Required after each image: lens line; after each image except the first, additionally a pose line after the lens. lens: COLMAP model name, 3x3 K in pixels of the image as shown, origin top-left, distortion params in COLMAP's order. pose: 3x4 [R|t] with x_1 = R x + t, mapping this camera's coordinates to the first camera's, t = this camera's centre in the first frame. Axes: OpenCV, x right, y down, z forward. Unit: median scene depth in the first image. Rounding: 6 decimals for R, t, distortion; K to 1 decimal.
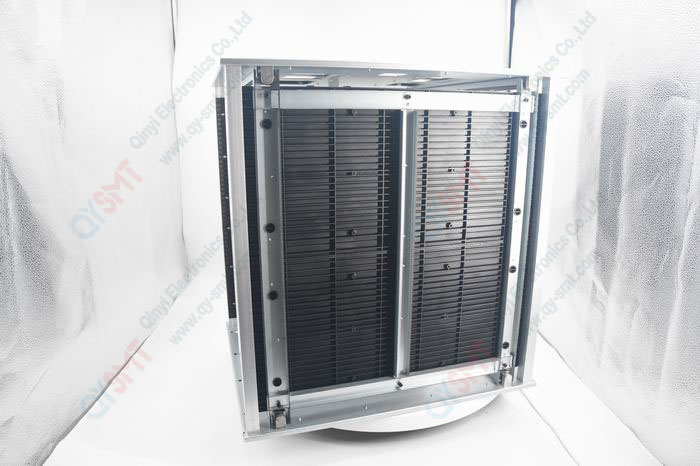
lens RADIAL K [[501.4, 0, 350.0], [0, 501.4, 233.0], [0, 0, 1]] dist [-0.102644, -0.000118]
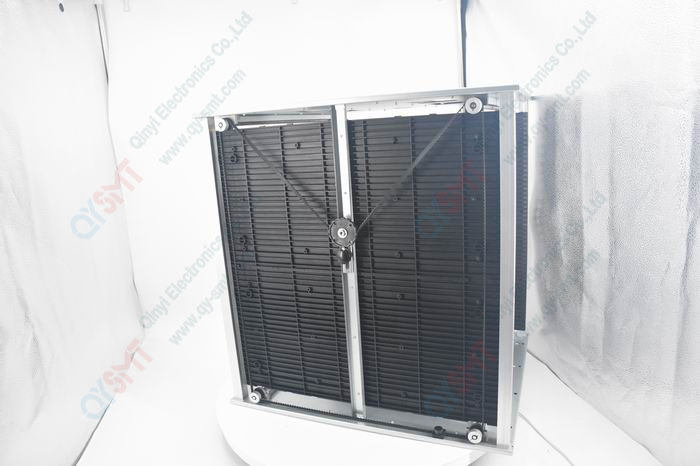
lens RADIAL K [[472.2, 0, 350.0], [0, 472.2, 233.0], [0, 0, 1]] dist [-0.092539, 0.000602]
pose [[0.768957, 0.079775, -0.634303, 0.944412], [-0.099201, 0.995055, 0.004887, -0.069484], [0.631557, 0.059165, 0.773069, 0.286750]]
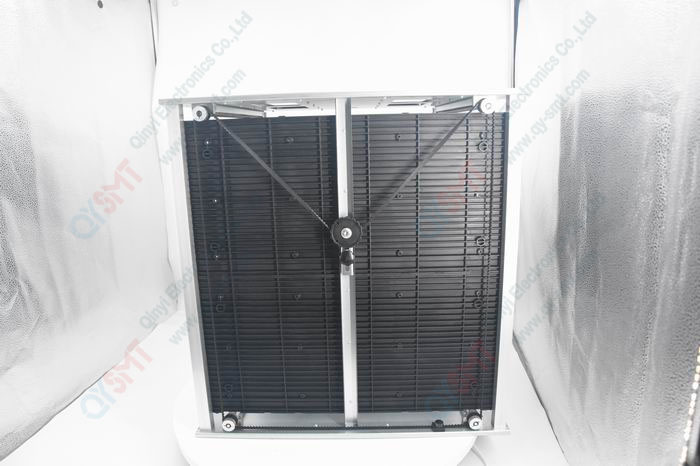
lens RADIAL K [[462.0, 0, 349.6], [0, 462.0, 222.5], [0, 0, 1]] dist [-0.099616, -0.000601]
pose [[0.945457, 0.032464, -0.324125, 0.385235], [-0.049688, 0.997750, -0.045003, -0.028131], [0.321935, 0.058653, 0.944943, 0.113991]]
